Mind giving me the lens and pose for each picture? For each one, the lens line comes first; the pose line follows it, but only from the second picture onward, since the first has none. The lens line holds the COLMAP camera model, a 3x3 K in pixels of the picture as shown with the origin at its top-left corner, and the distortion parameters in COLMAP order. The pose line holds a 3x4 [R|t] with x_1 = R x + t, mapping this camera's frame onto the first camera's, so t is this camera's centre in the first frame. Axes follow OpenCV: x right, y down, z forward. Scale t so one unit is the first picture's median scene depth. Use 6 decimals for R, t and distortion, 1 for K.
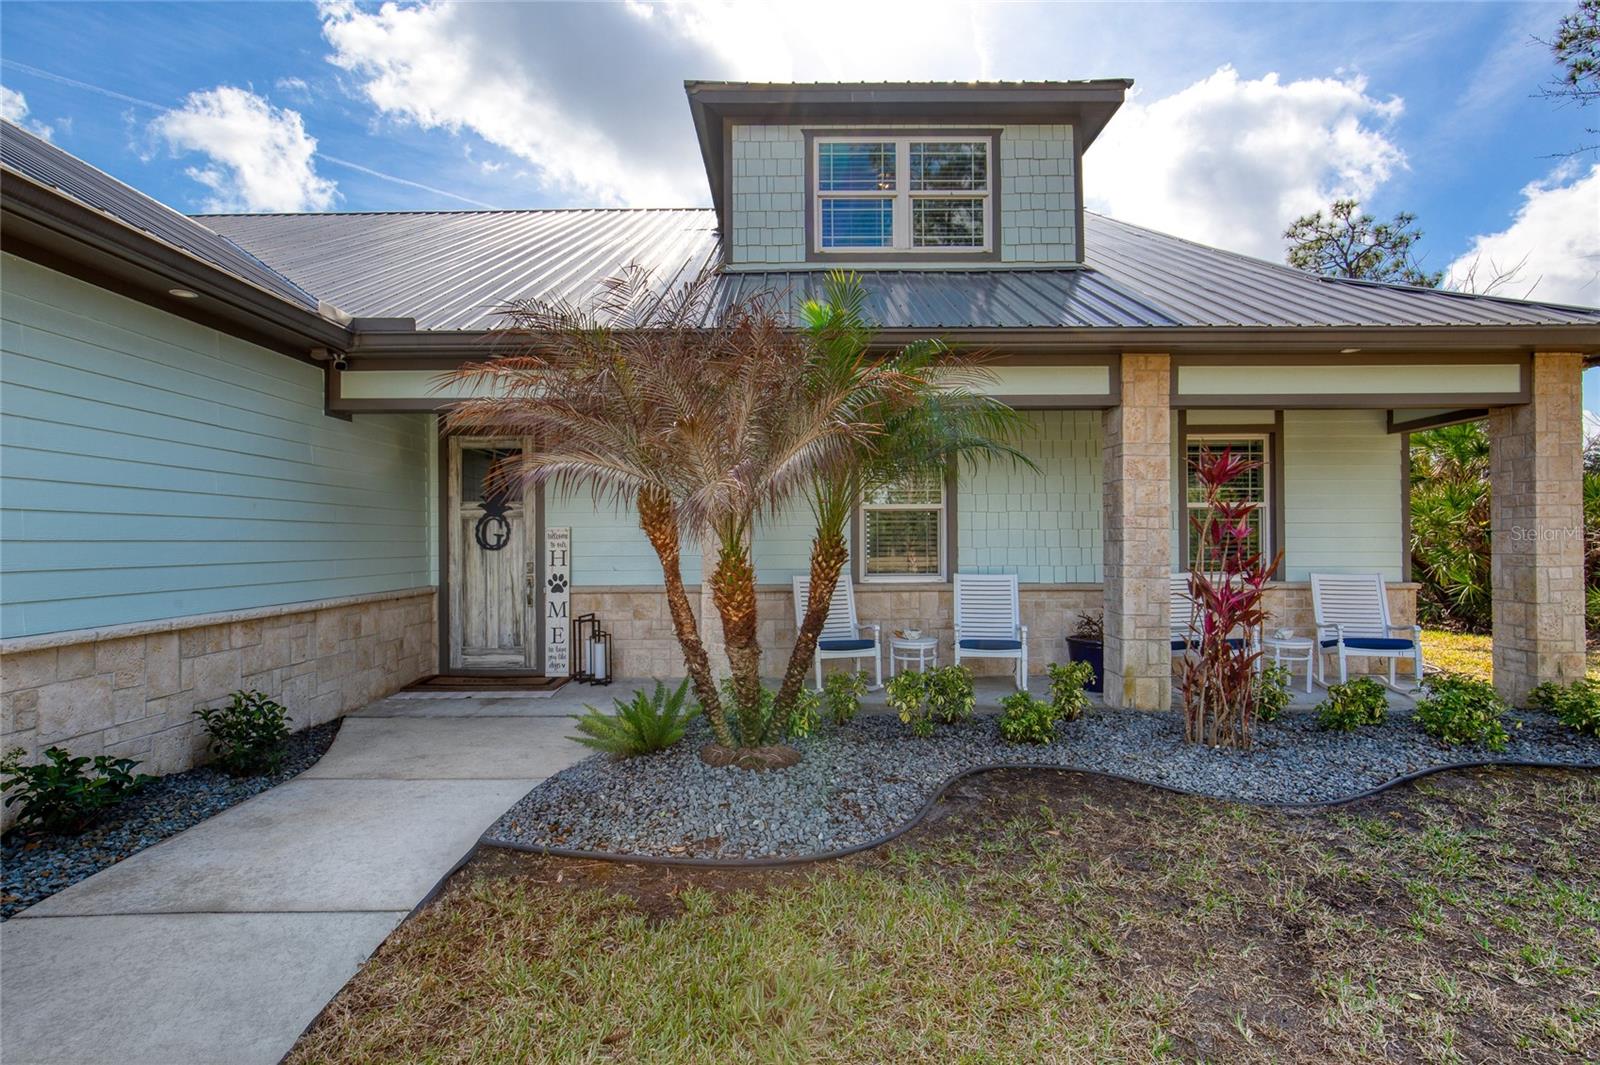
lens RADIAL K [[733.8, 0, 793.1], [0, 733.8, 540.5], [0, 0, 1]] dist [-0.016454, 0.006578]
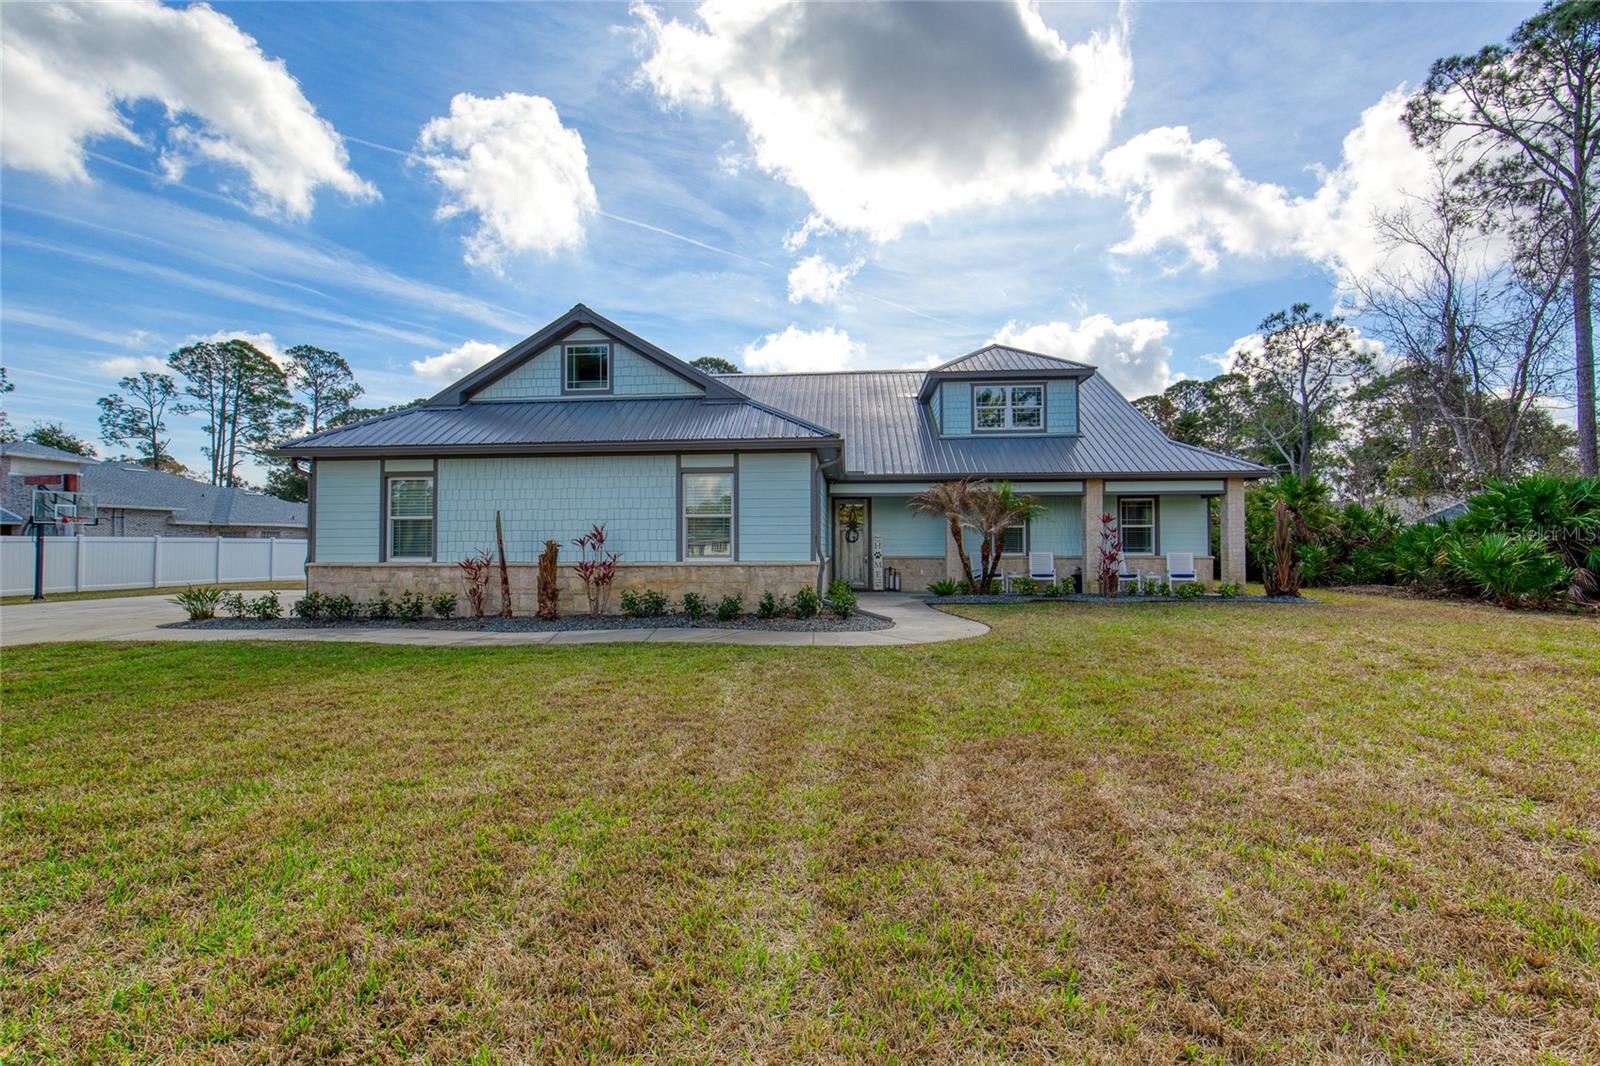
lens RADIAL K [[733.8, 0, 784.3], [0, 733.8, 531.2], [0, 0, 1]] dist [-0.016454, 0.006578]
pose [[0.996567, 0.002682, -0.082751, -0.436507], [-0.004126, 0.999842, -0.017278, 0.018611], [0.082692, 0.017560, 0.996420, -1.687761]]
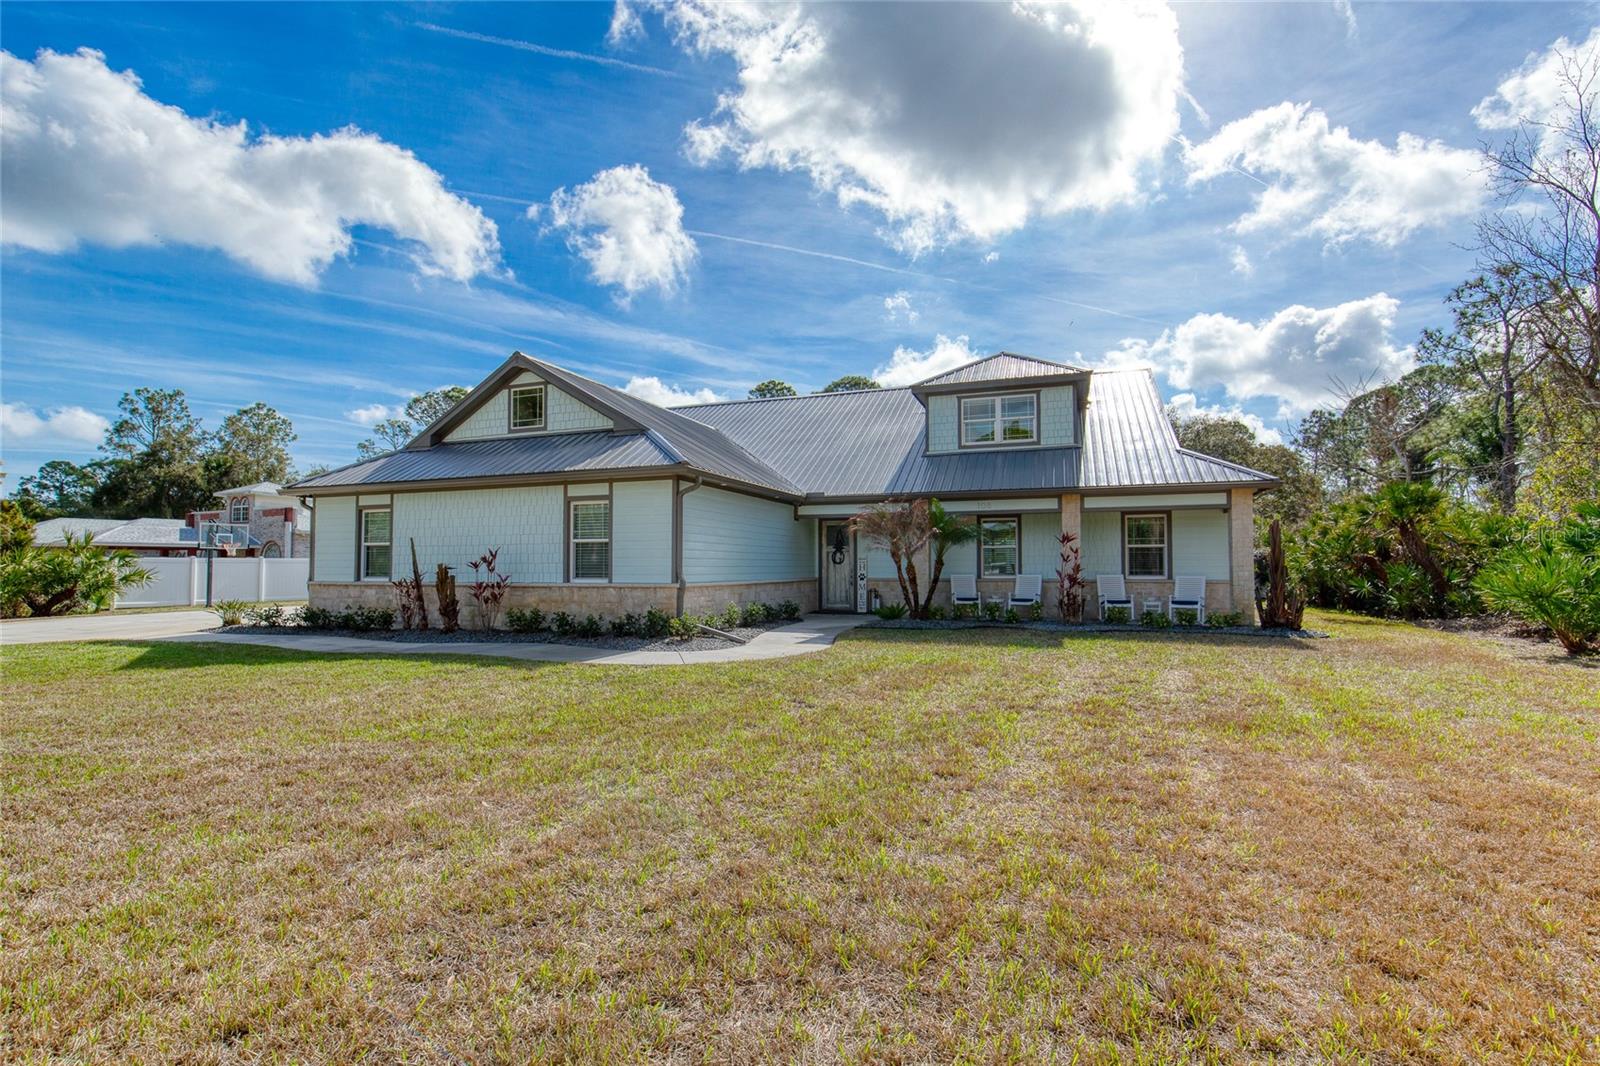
lens RADIAL K [[733.8, 0, 790.2], [0, 733.8, 535.4], [0, 0, 1]] dist [-0.016454, 0.006578]
pose [[0.936137, -0.009000, -0.351521, 0.359561], [-0.004145, 0.999321, -0.036623, 0.007297], [0.351611, 0.035741, 0.935464, -1.541291]]
